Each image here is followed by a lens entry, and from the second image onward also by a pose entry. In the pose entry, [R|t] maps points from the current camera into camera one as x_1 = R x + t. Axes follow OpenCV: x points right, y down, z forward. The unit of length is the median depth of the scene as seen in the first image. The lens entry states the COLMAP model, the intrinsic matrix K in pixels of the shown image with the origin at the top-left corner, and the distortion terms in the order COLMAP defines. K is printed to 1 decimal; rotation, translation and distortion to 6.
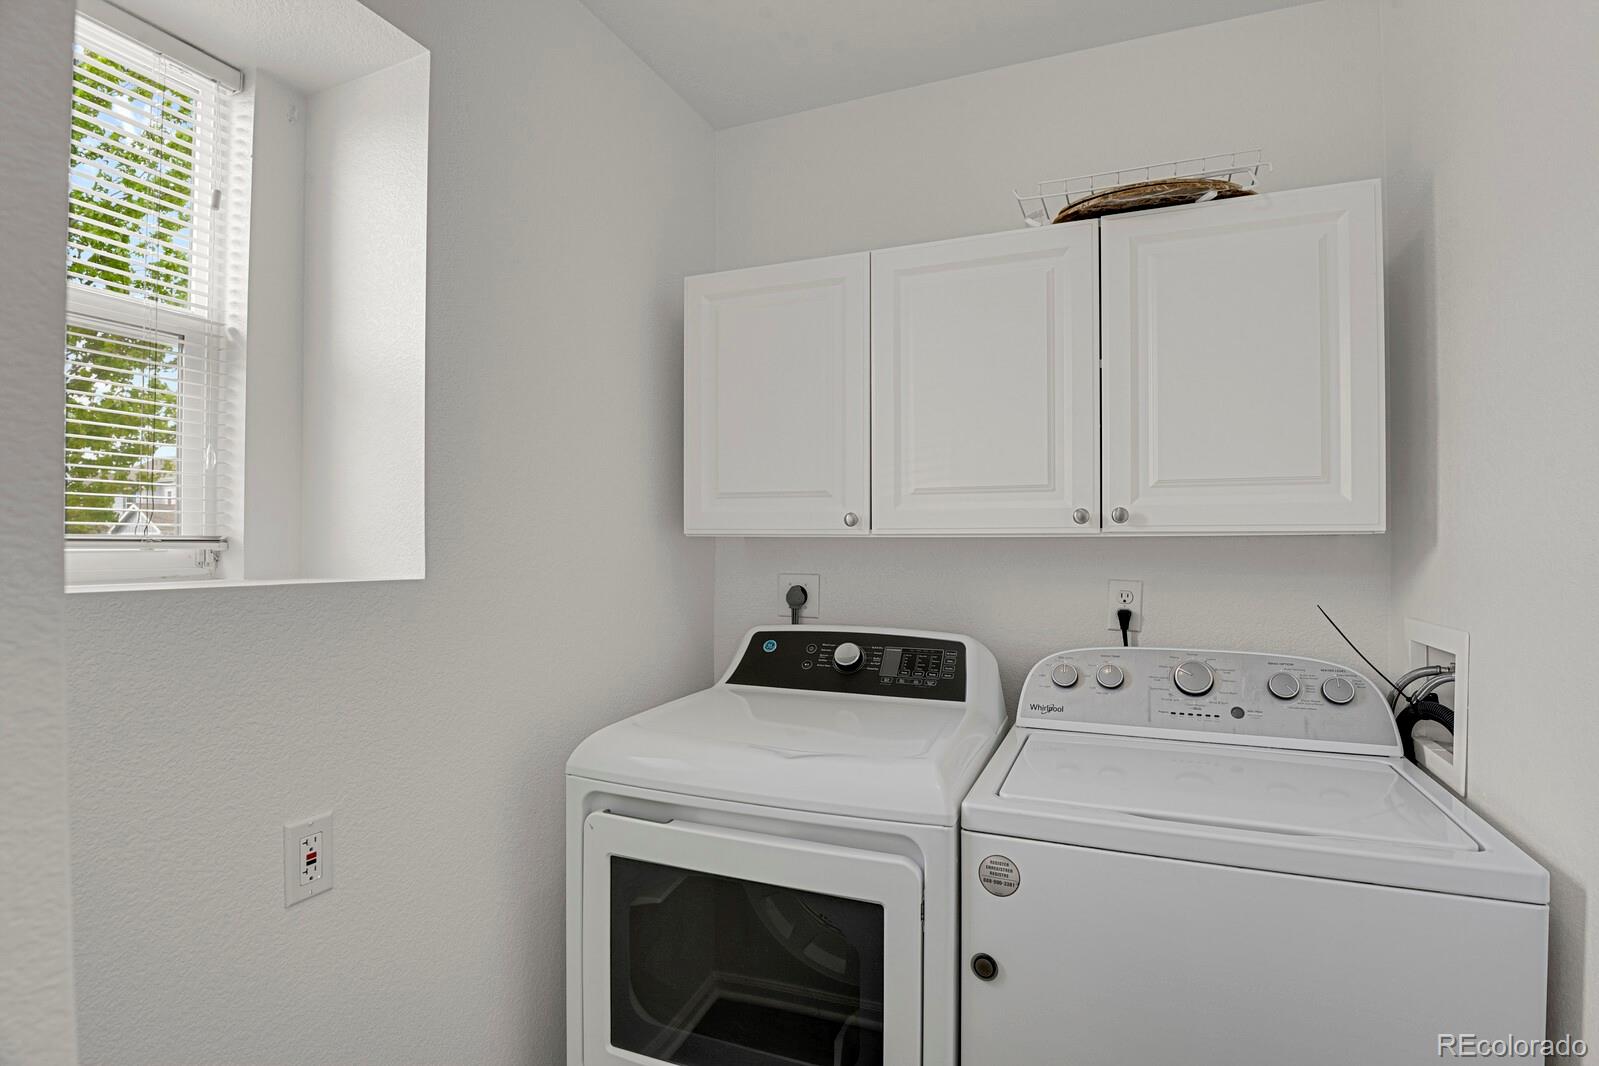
lens RADIAL K [[784.5, 0, 801.3], [0, 784.5, 537.6], [0, 0, 1]] dist [-0.017930, -0.008274]
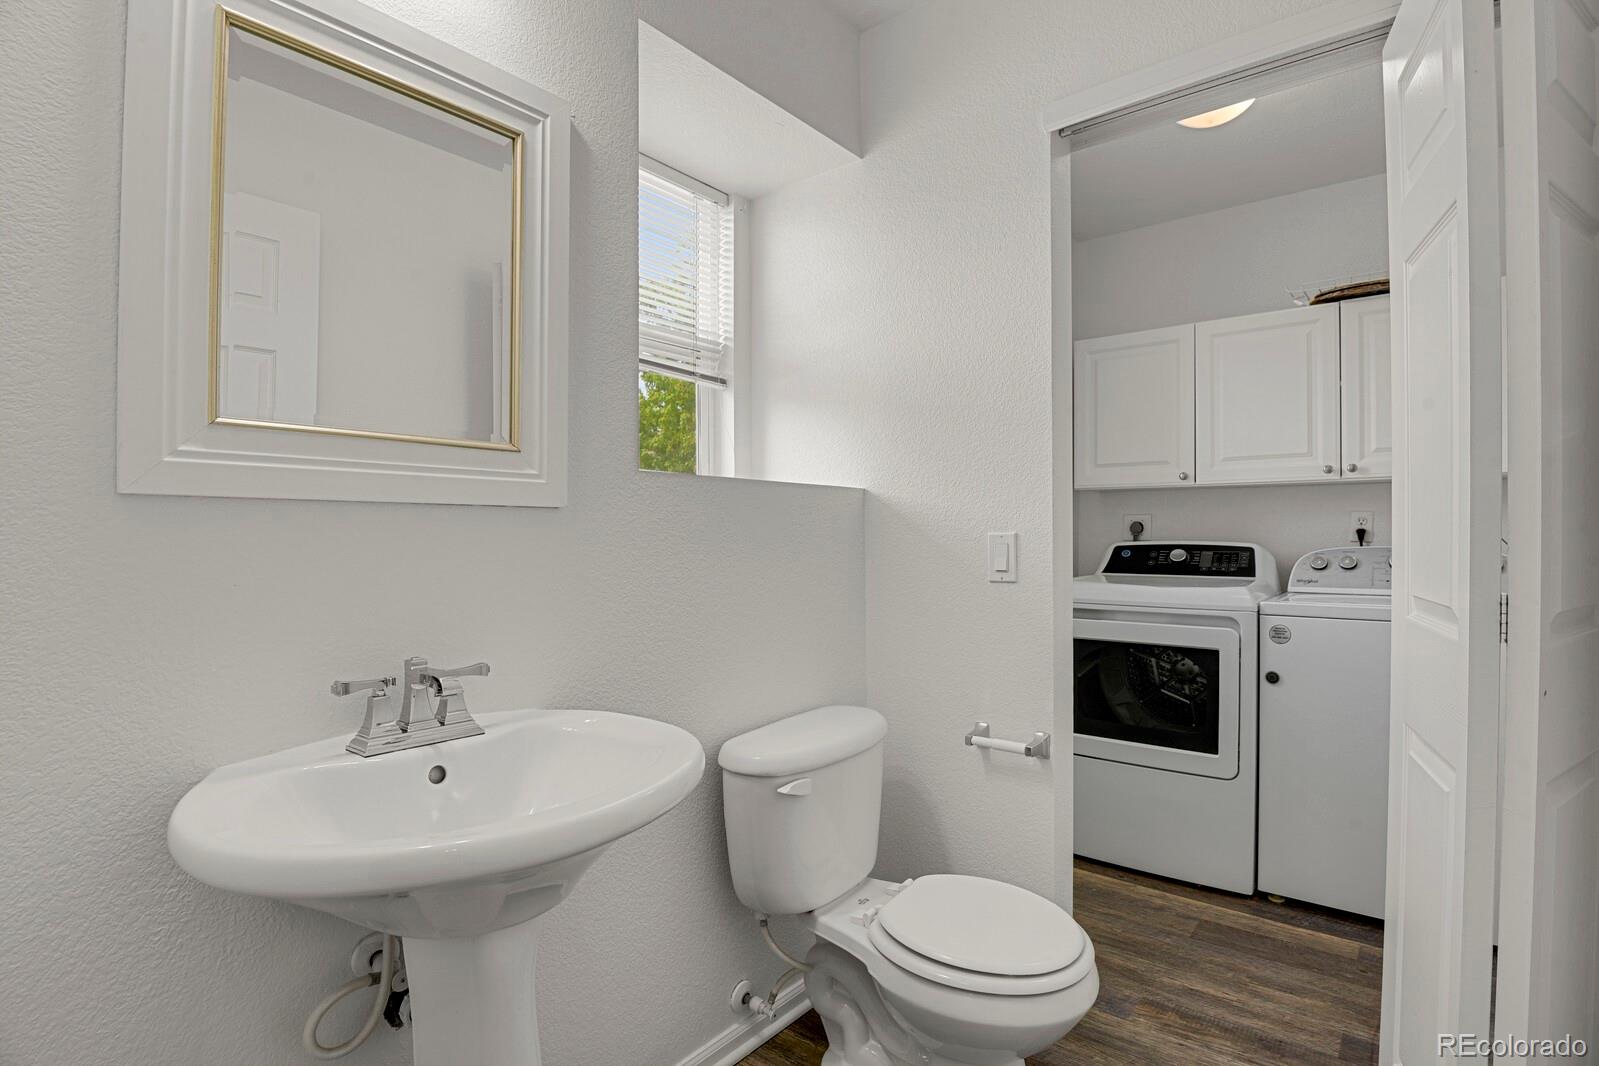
lens RADIAL K [[784.5, 0, 802.7], [0, 784.5, 535.8], [0, 0, 1]] dist [-0.017930, -0.008274]
pose [[0.959876, -0.001538, -0.280421, -0.272819], [0.003977, 0.999959, 0.008127, 0.095854], [0.280397, -0.008916, 0.959843, -0.952657]]
